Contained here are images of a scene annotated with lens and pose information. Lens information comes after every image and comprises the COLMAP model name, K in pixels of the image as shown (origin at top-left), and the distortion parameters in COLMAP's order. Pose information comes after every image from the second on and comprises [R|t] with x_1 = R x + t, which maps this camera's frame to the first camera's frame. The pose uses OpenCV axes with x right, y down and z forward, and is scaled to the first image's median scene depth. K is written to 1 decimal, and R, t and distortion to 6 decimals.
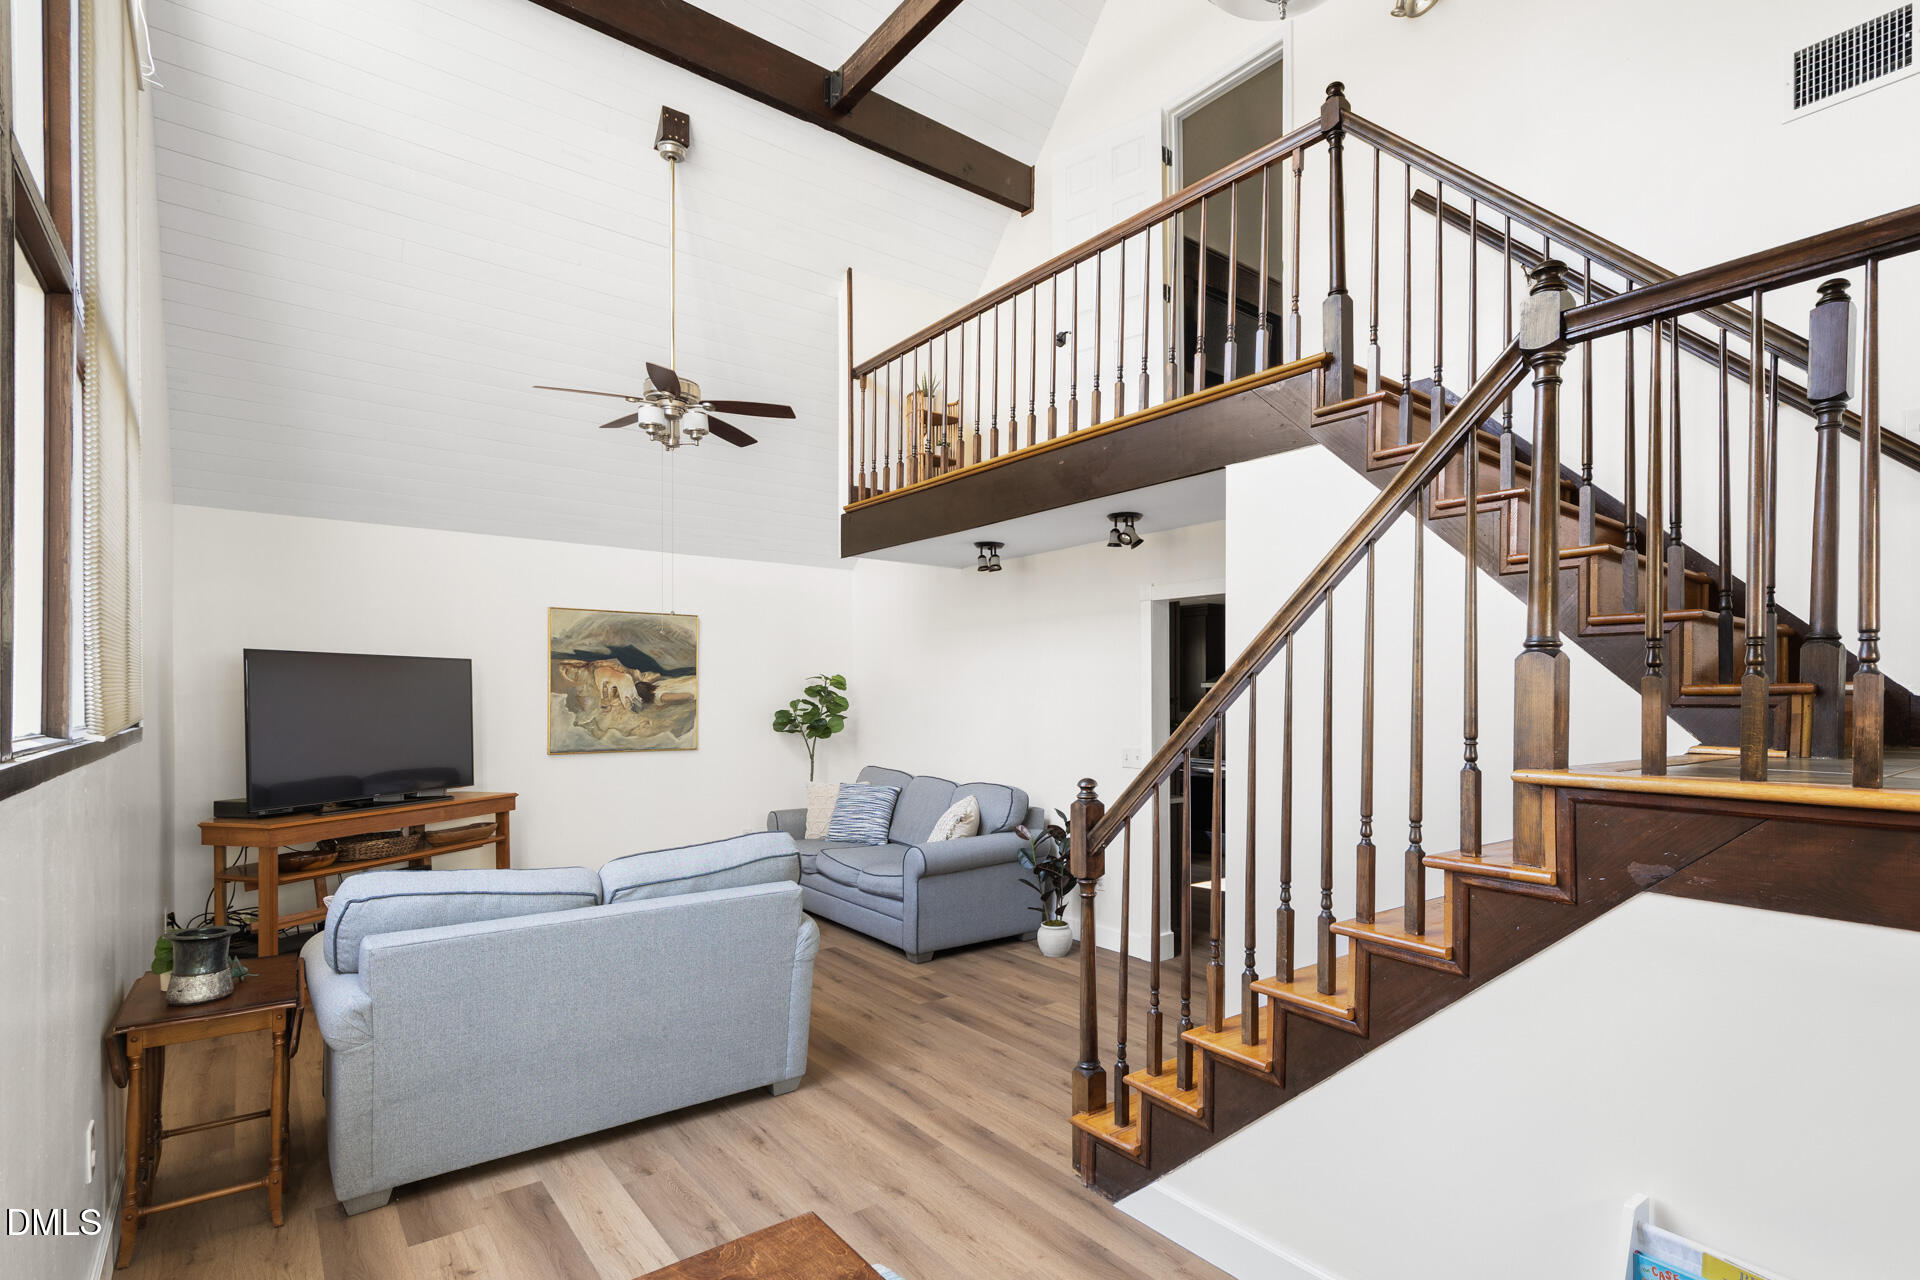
lens RADIAL K [[941.7, 0, 1049.5], [0, 941.7, 705.0], [0, 0, 1]] dist [0.002968, 0.000266]
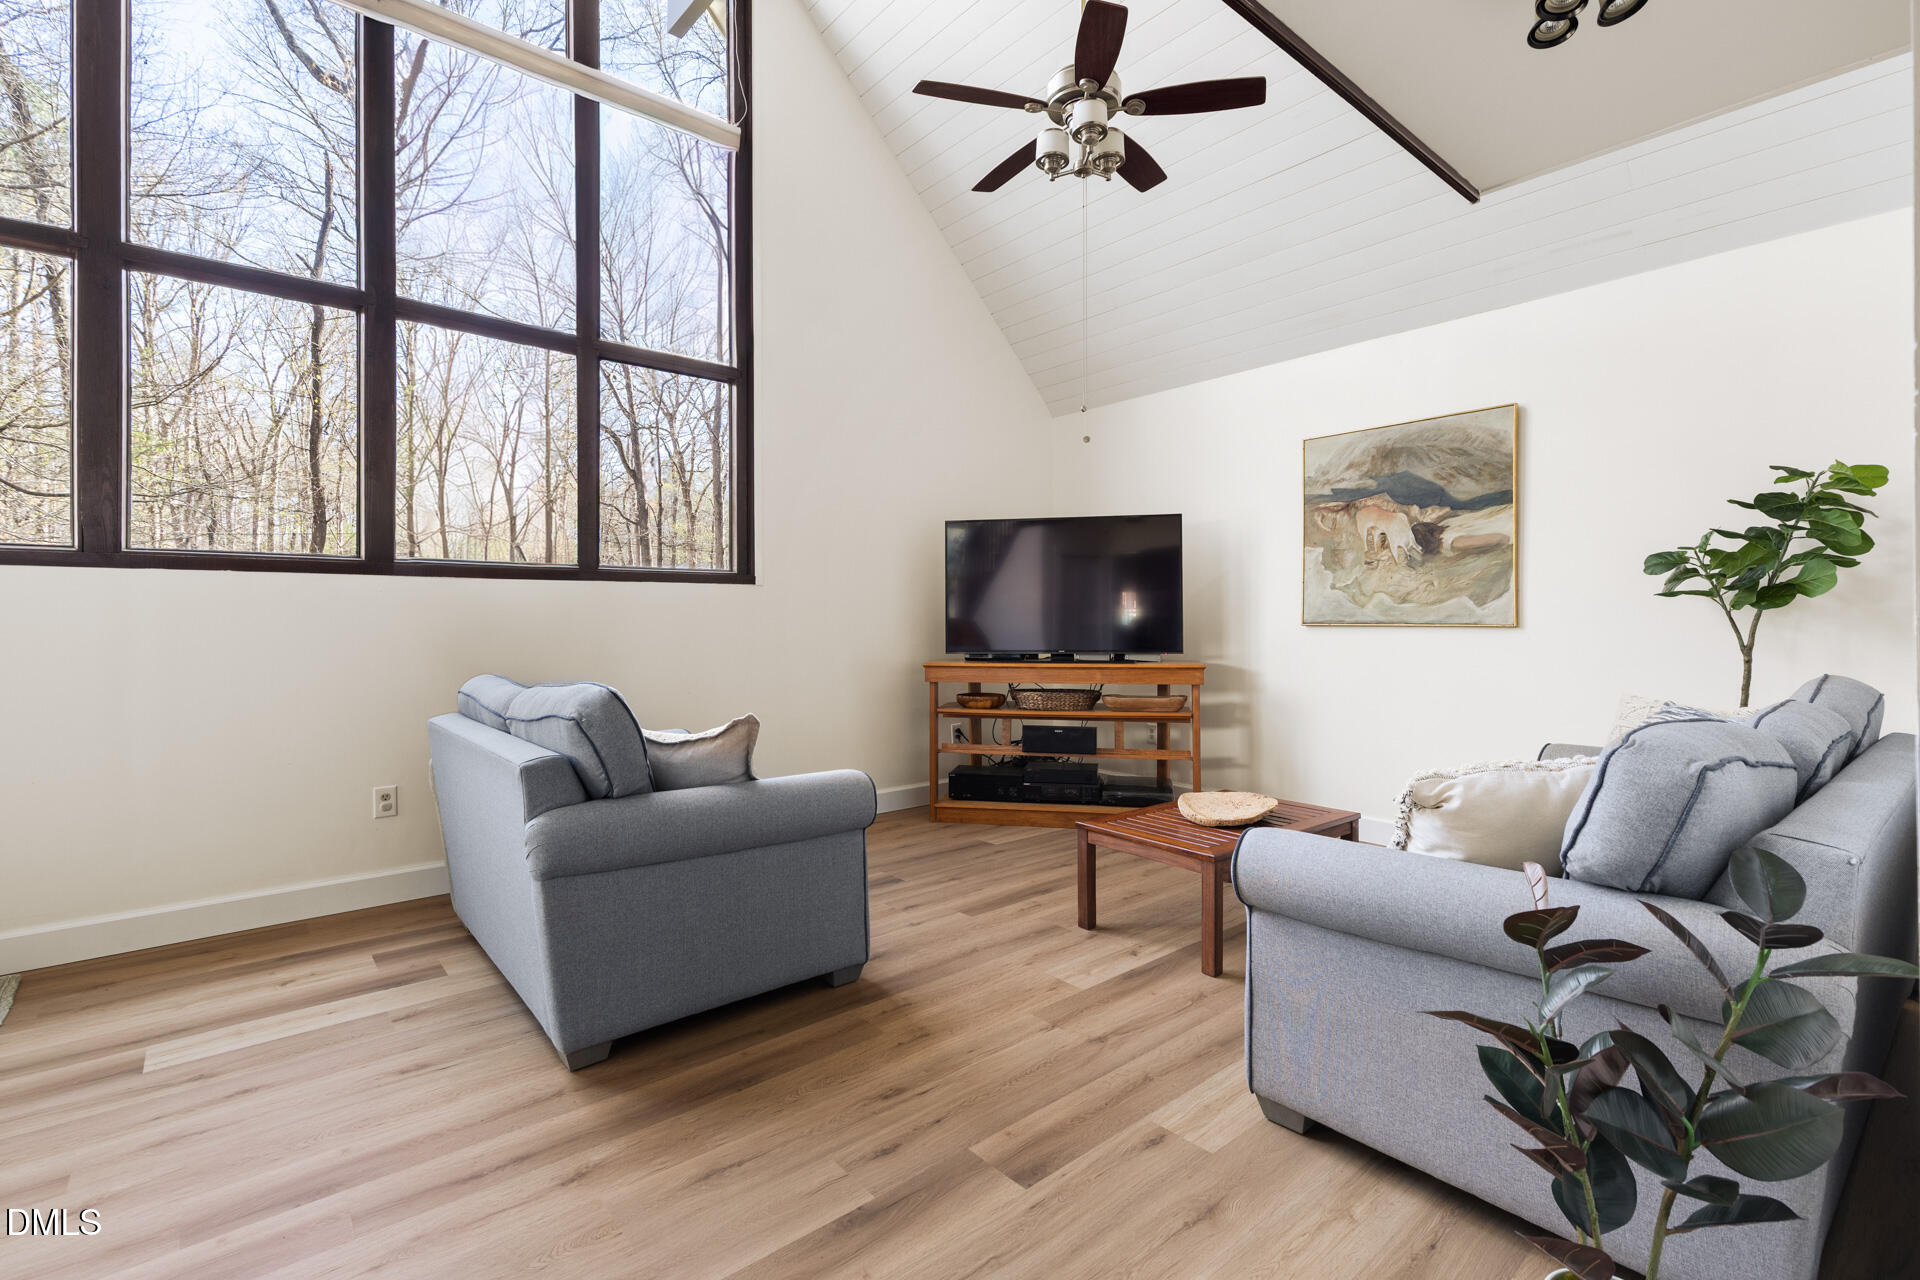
lens RADIAL K [[861.8, 0, 958.3], [0, 861.8, 616.0], [0, 0, 1]] dist [0.008448, -0.001811]
pose [[0.001102, -0.003655, -0.999993, 0.185693], [-0.004125, 0.999985, -0.003660, 0.046499], [0.999991, 0.004129, 0.001087, 0.683498]]
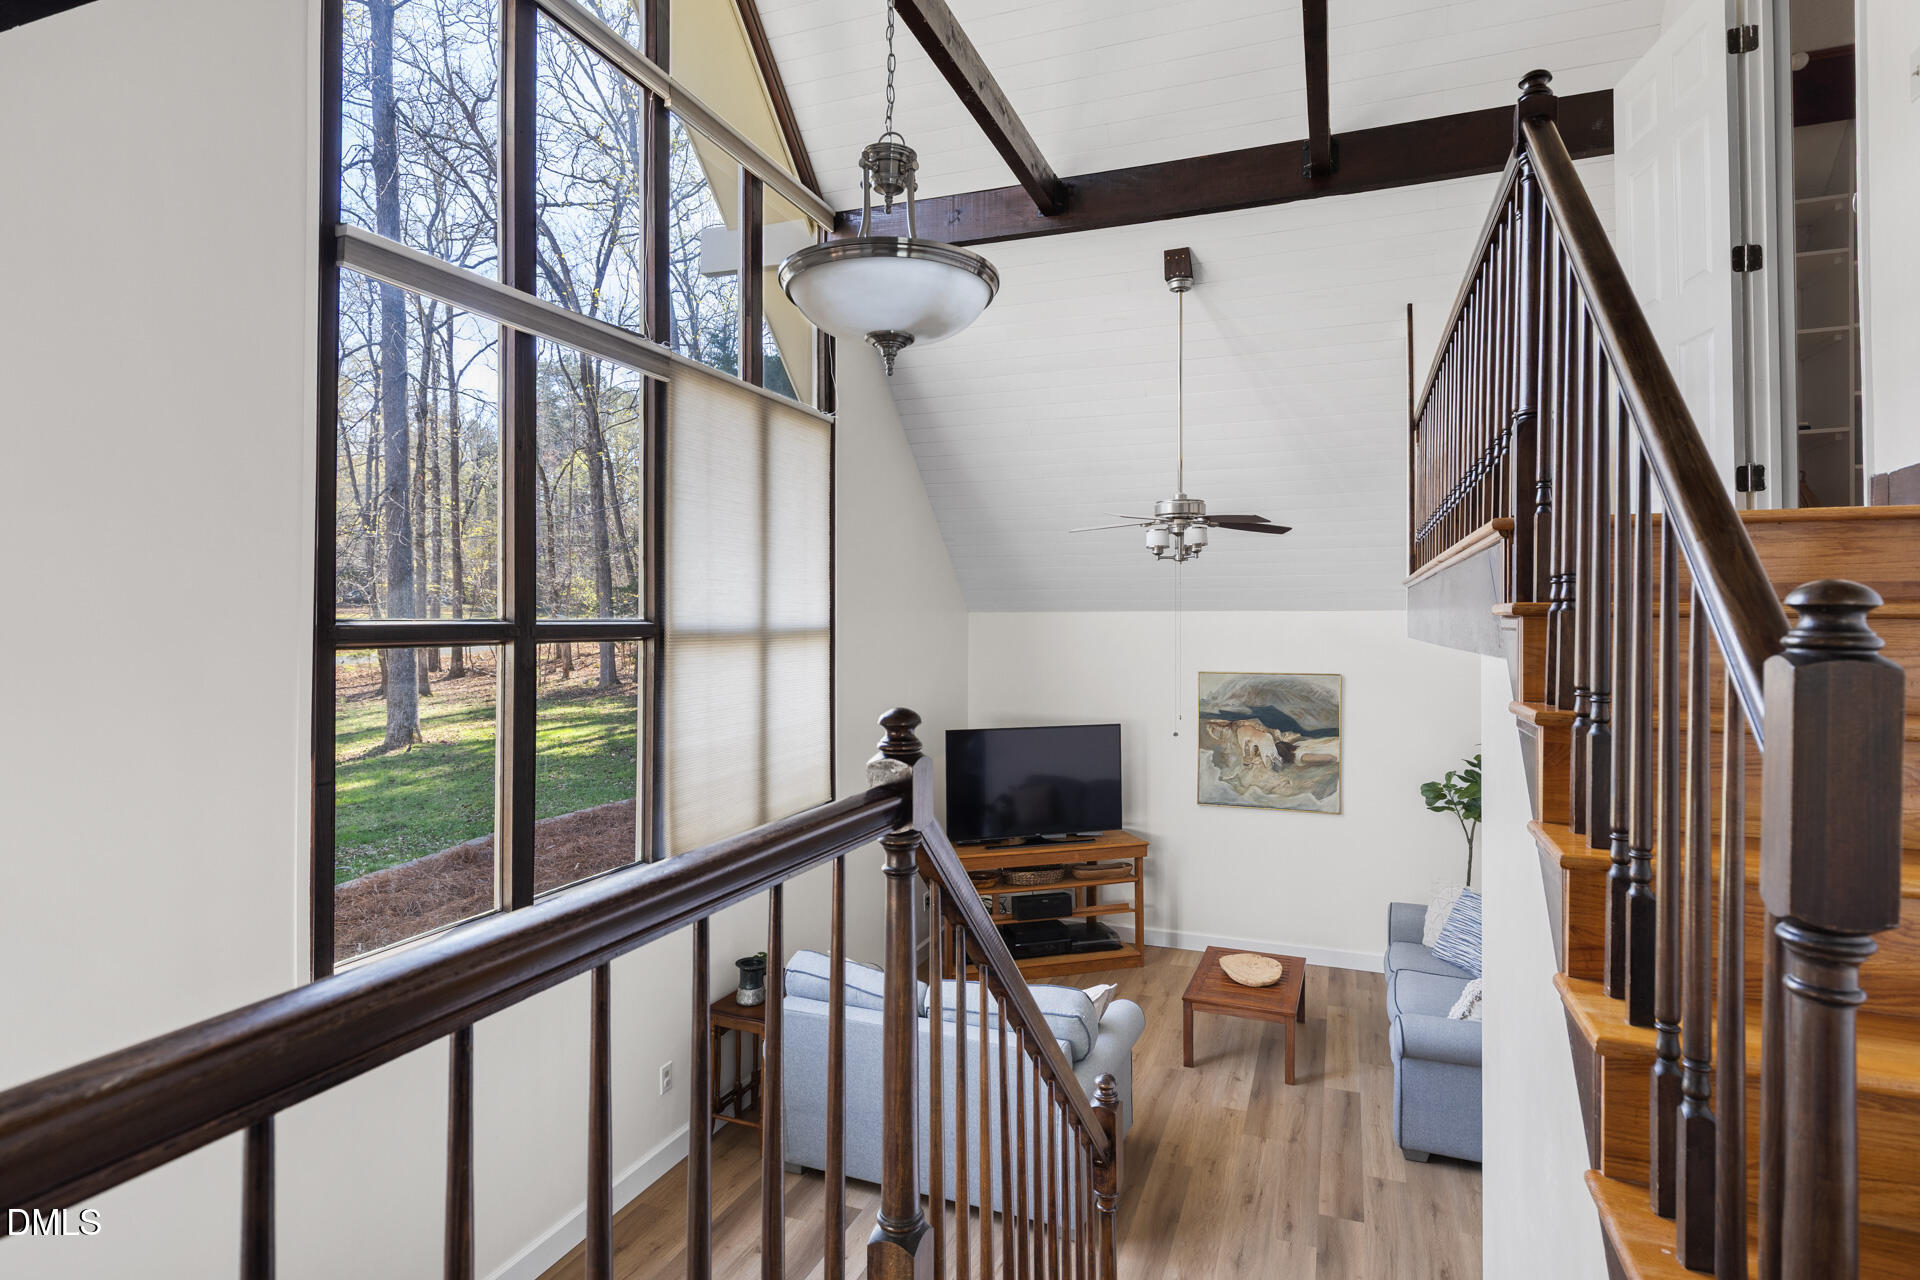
lens RADIAL K [[995.2, 0, 955.4], [0, 995.2, 613.6], [0, 0, 1]] dist [-0.001590, 0.002040]
pose [[0.475150, -0.008364, -0.879865, 0.350082], [-0.005212, 0.999911, -0.012320, -0.150254], [0.879889, 0.010440, 0.475064, 0.184952]]
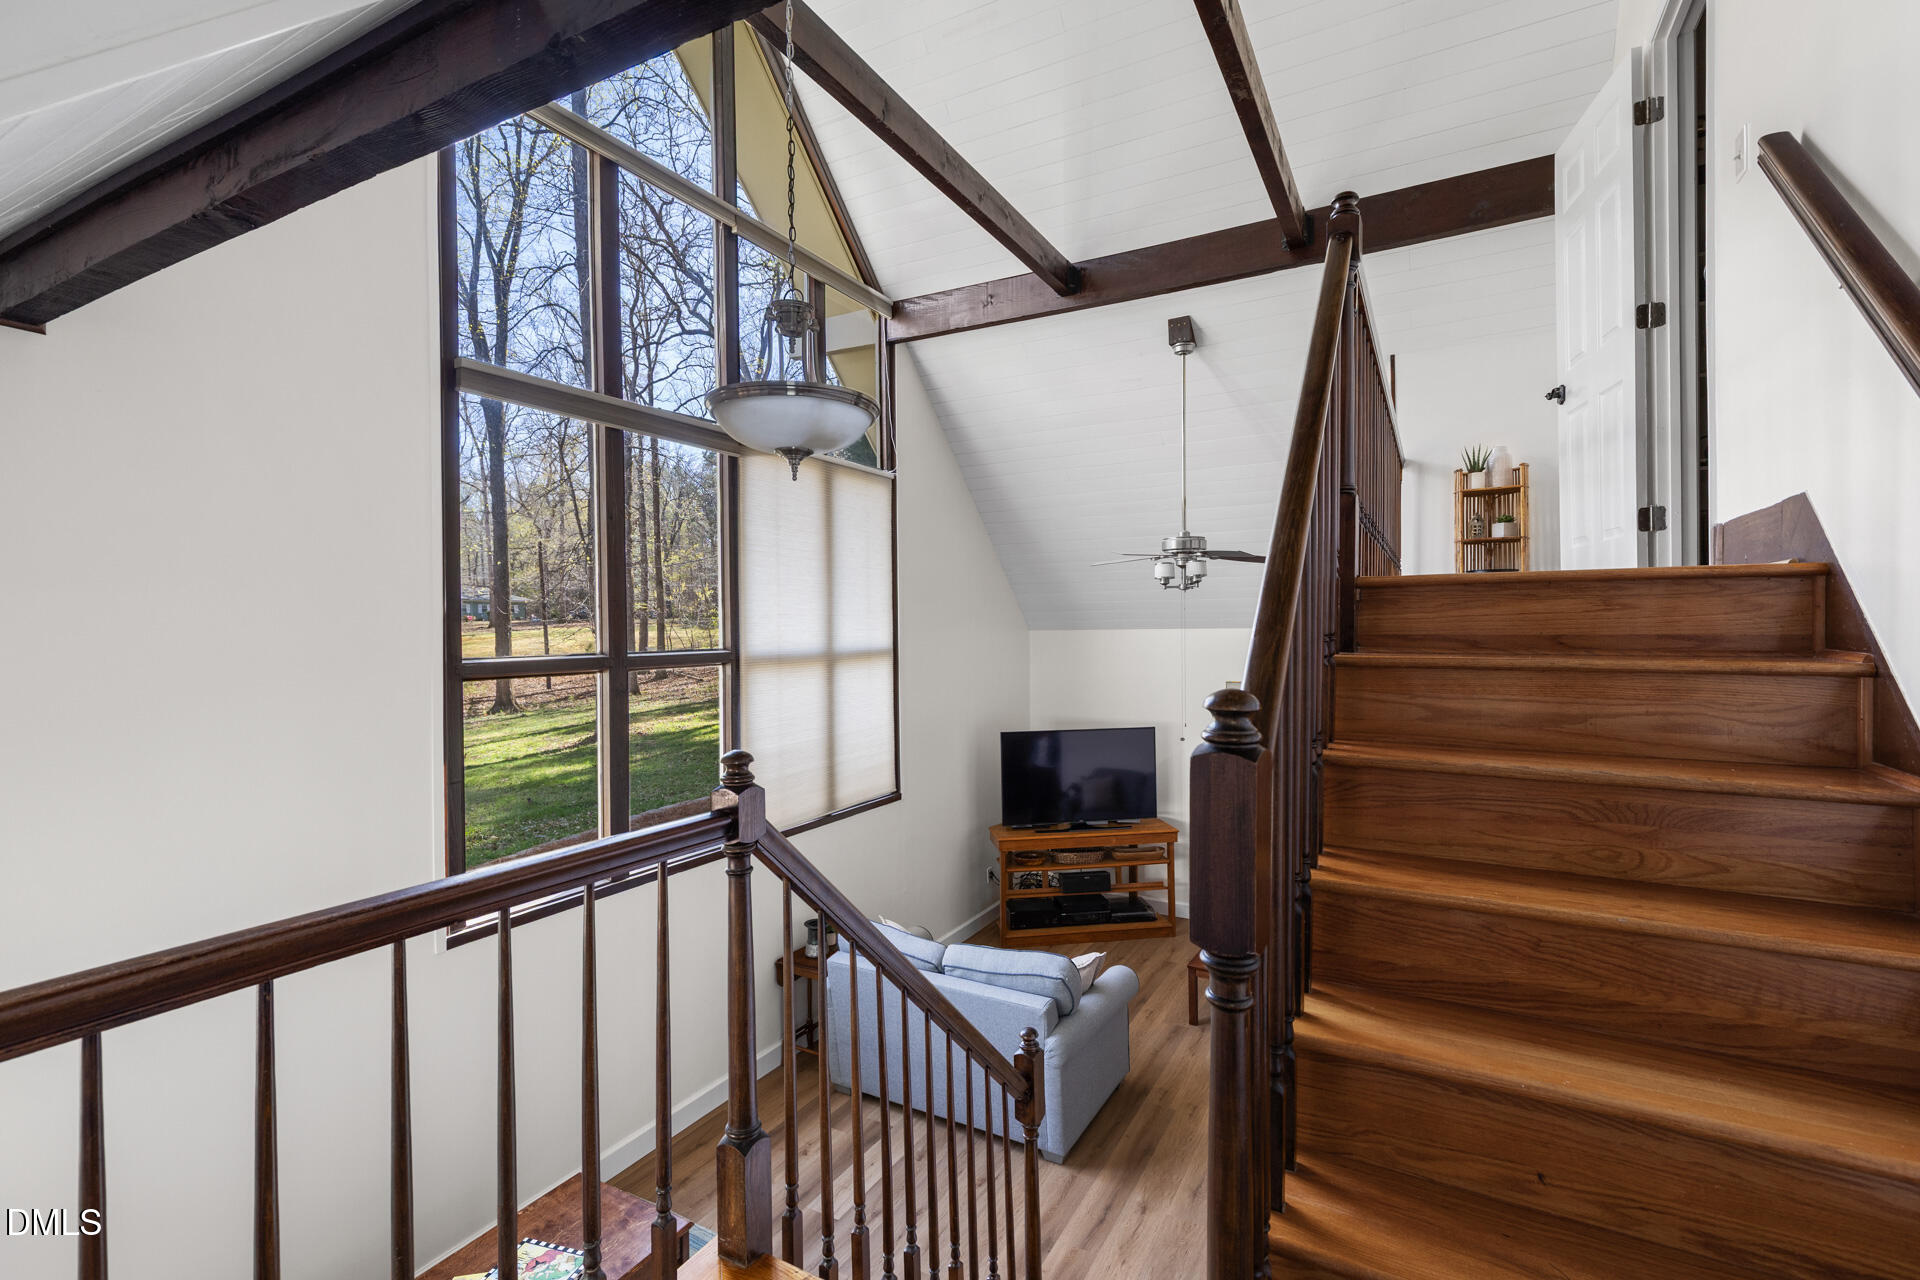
lens RADIAL K [[861.8, 0, 960.6], [0, 861.8, 637.9], [0, 0, 1]] dist [0.008448, -0.001811]
pose [[0.349808, 0.005880, -0.936803, 0.413156], [0.005140, 0.999953, 0.008195, -0.167153], [0.936807, -0.007681, 0.349762, 0.252303]]
